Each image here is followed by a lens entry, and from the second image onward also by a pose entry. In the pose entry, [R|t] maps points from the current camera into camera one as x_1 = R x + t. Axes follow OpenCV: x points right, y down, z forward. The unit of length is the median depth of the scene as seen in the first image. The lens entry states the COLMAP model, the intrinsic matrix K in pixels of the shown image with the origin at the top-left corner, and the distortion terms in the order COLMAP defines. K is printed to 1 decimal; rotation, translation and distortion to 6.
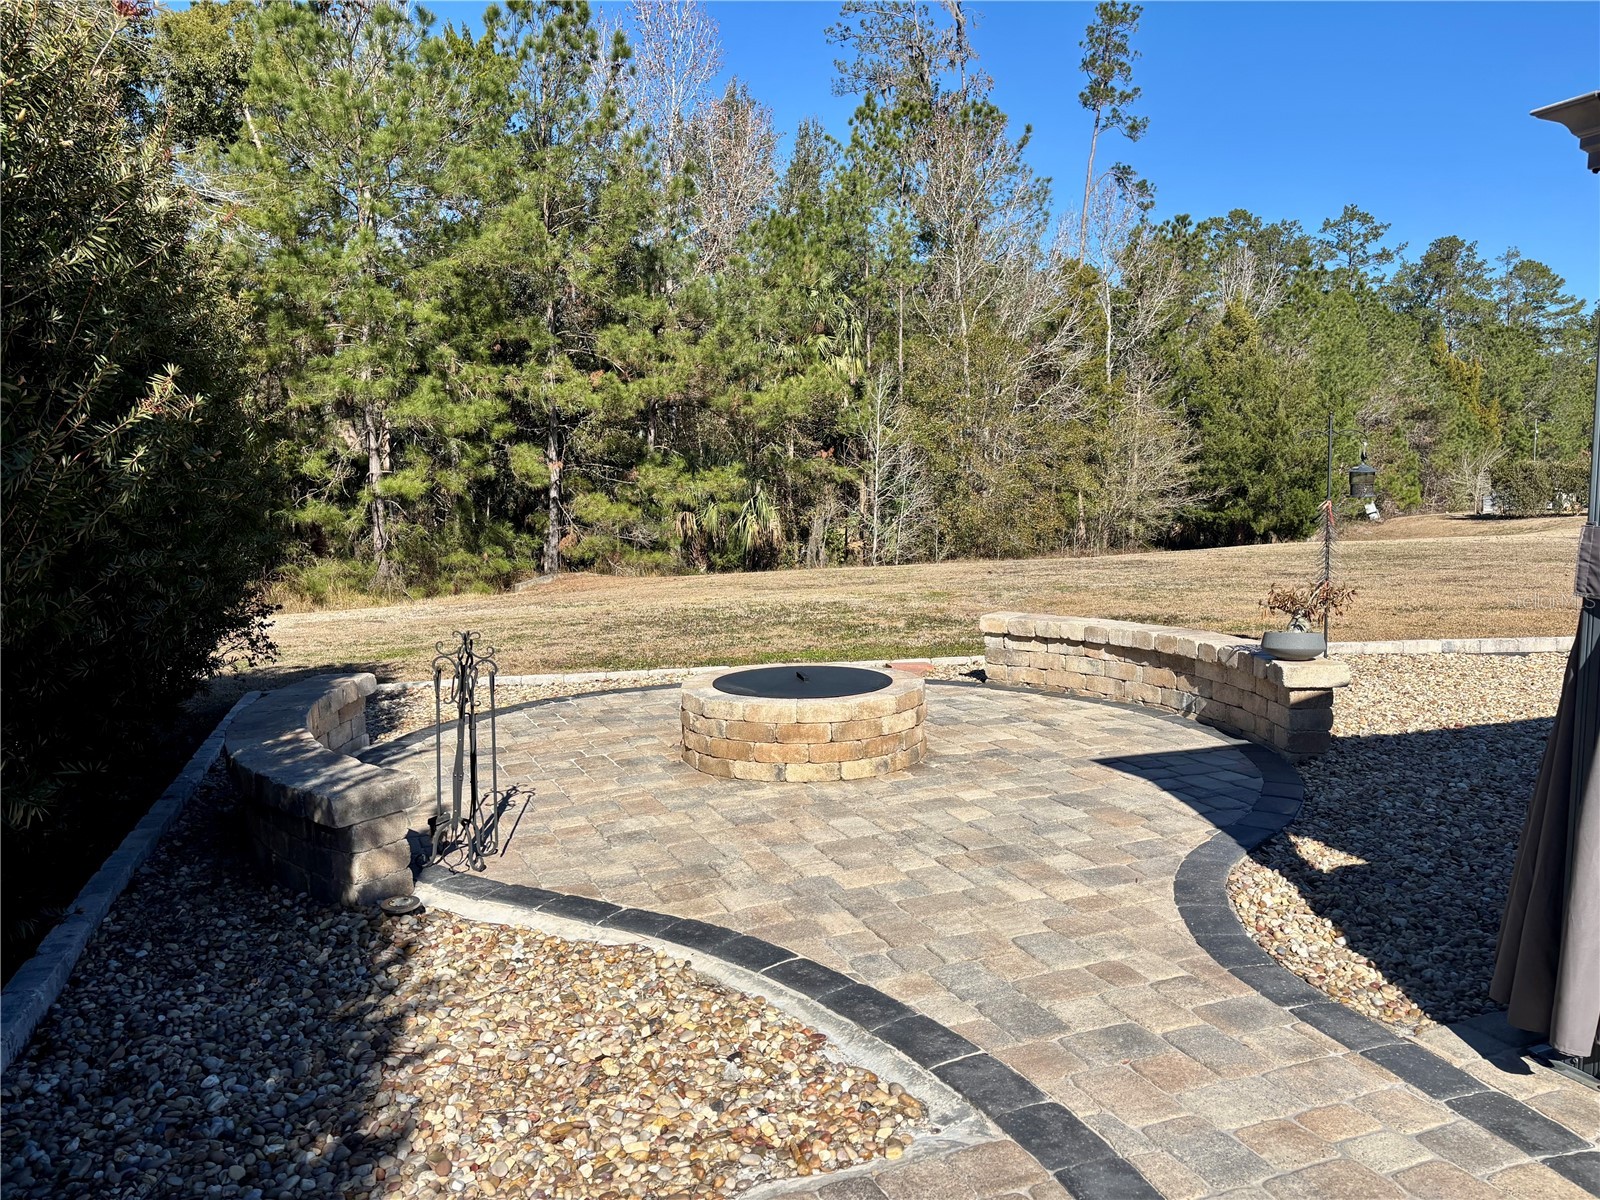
lens RADIAL K [[1201.3, 0, 799.6], [0, 1201.3, 603.1], [0, 0, 1]] dist [0.058484, -0.058825]
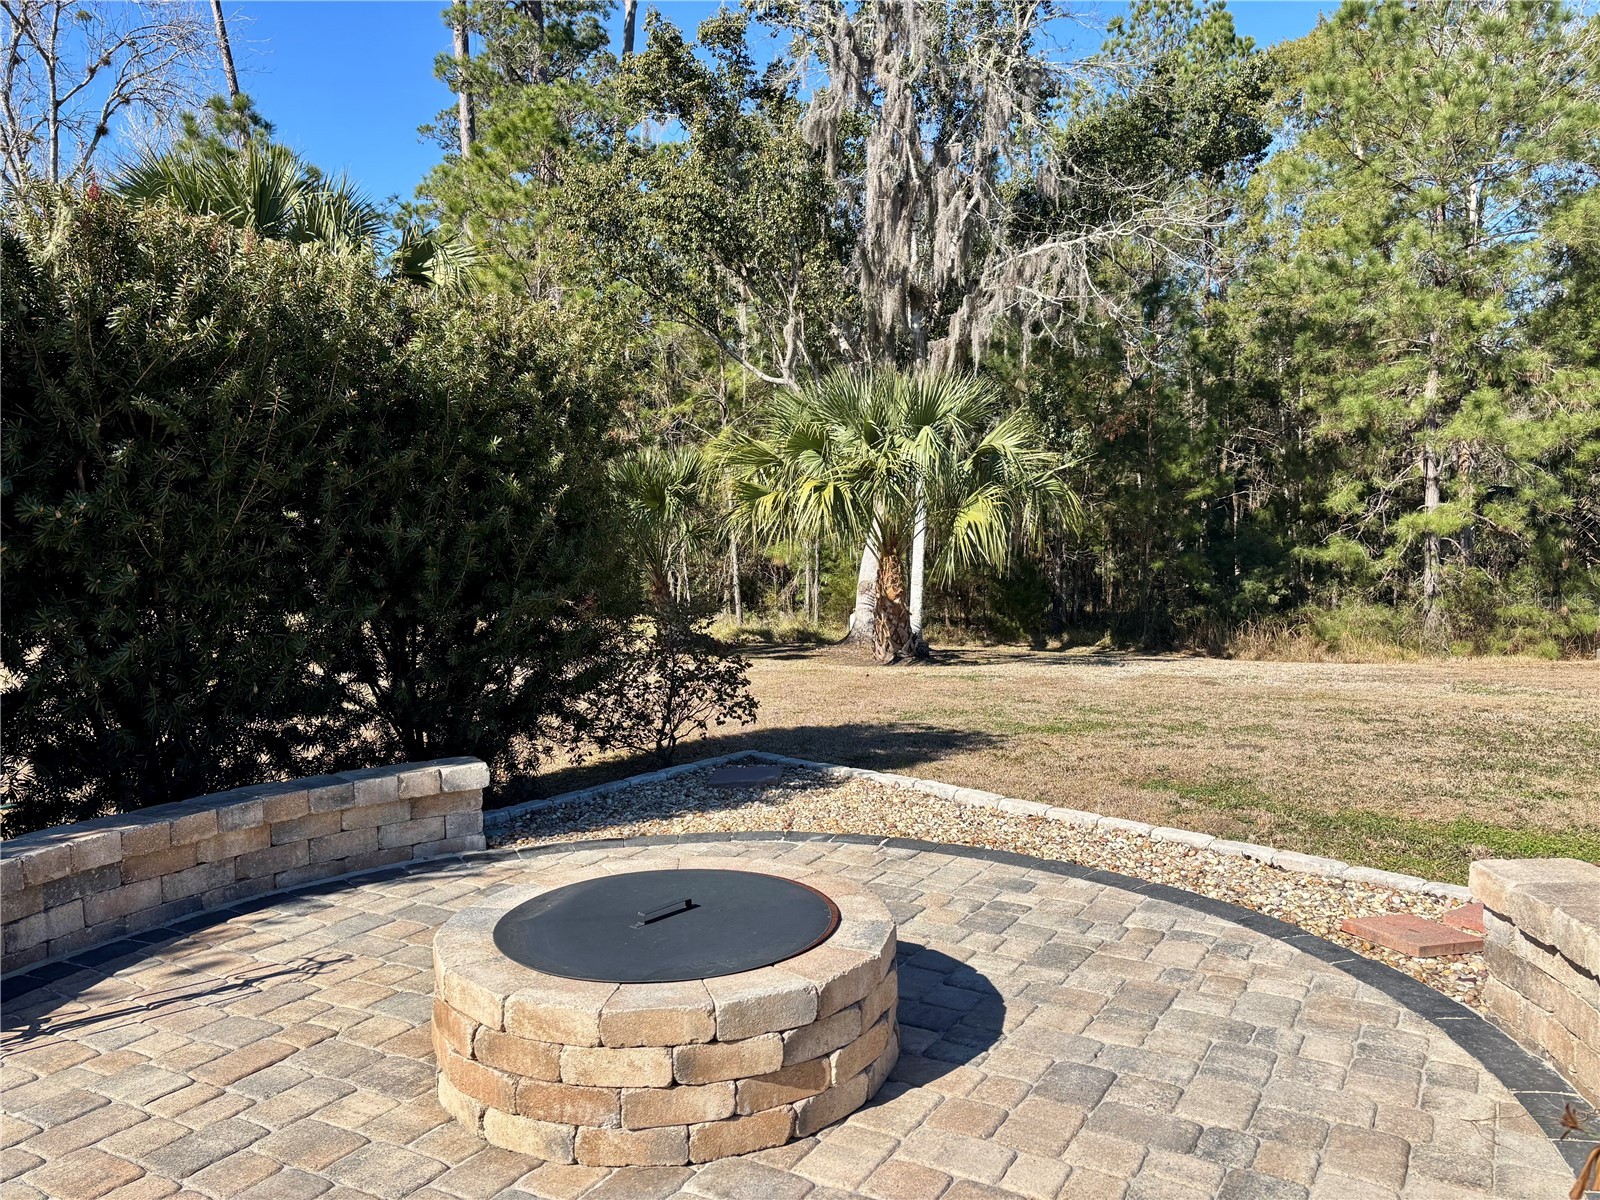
lens RADIAL K [[1201.3, 0, 809.3], [0, 1201.3, 609.5], [0, 0, 1]] dist [0.058484, -0.058825]
pose [[0.594919, 0.067659, -0.800933, 0.055789], [-0.083079, 0.996290, 0.022453, -0.010868], [0.799481, 0.053183, 0.598333, 0.085767]]
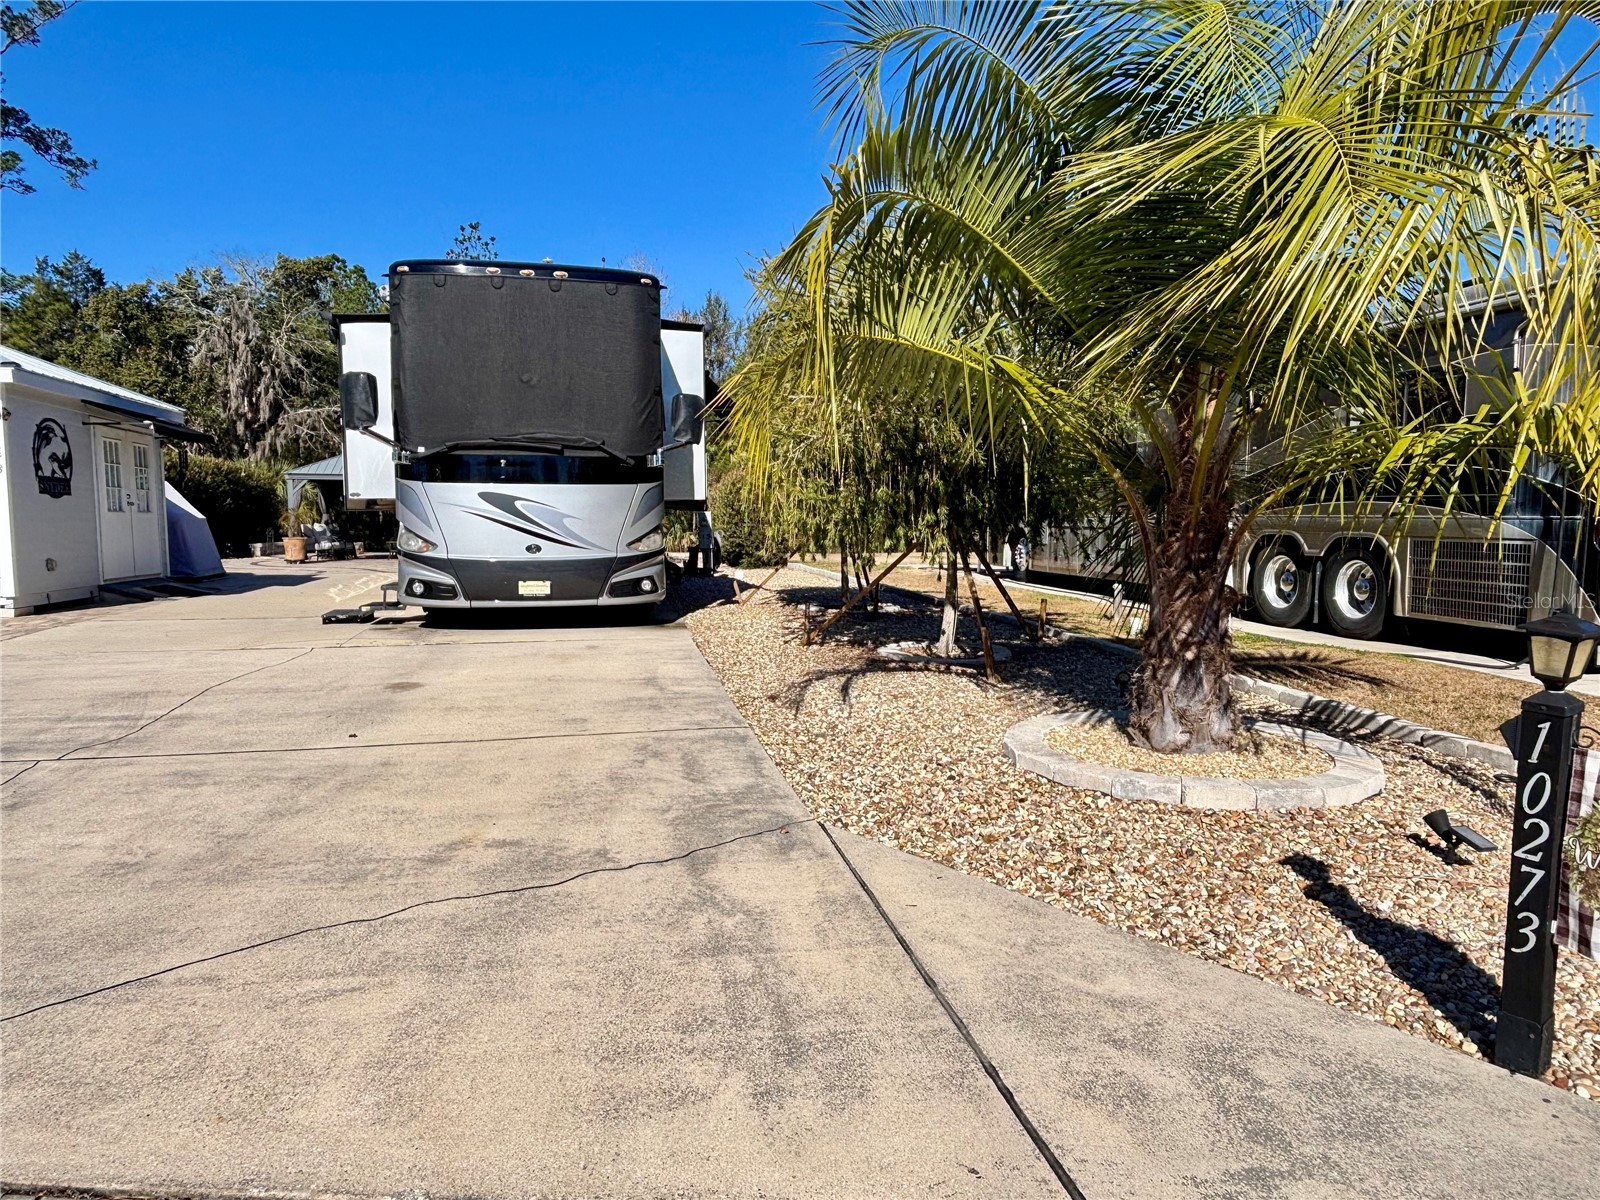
lens RADIAL K [[1031.0, 0, 794.3], [0, 1031.0, 603.0], [0, 0, 1]] dist [0.039455, -0.047795]
pose [[0.977814, 0.026236, -0.207827, 0.408864], [-0.030979, 0.999328, -0.019601, 0.048566], [0.207173, 0.025604, 0.977969, -0.451516]]
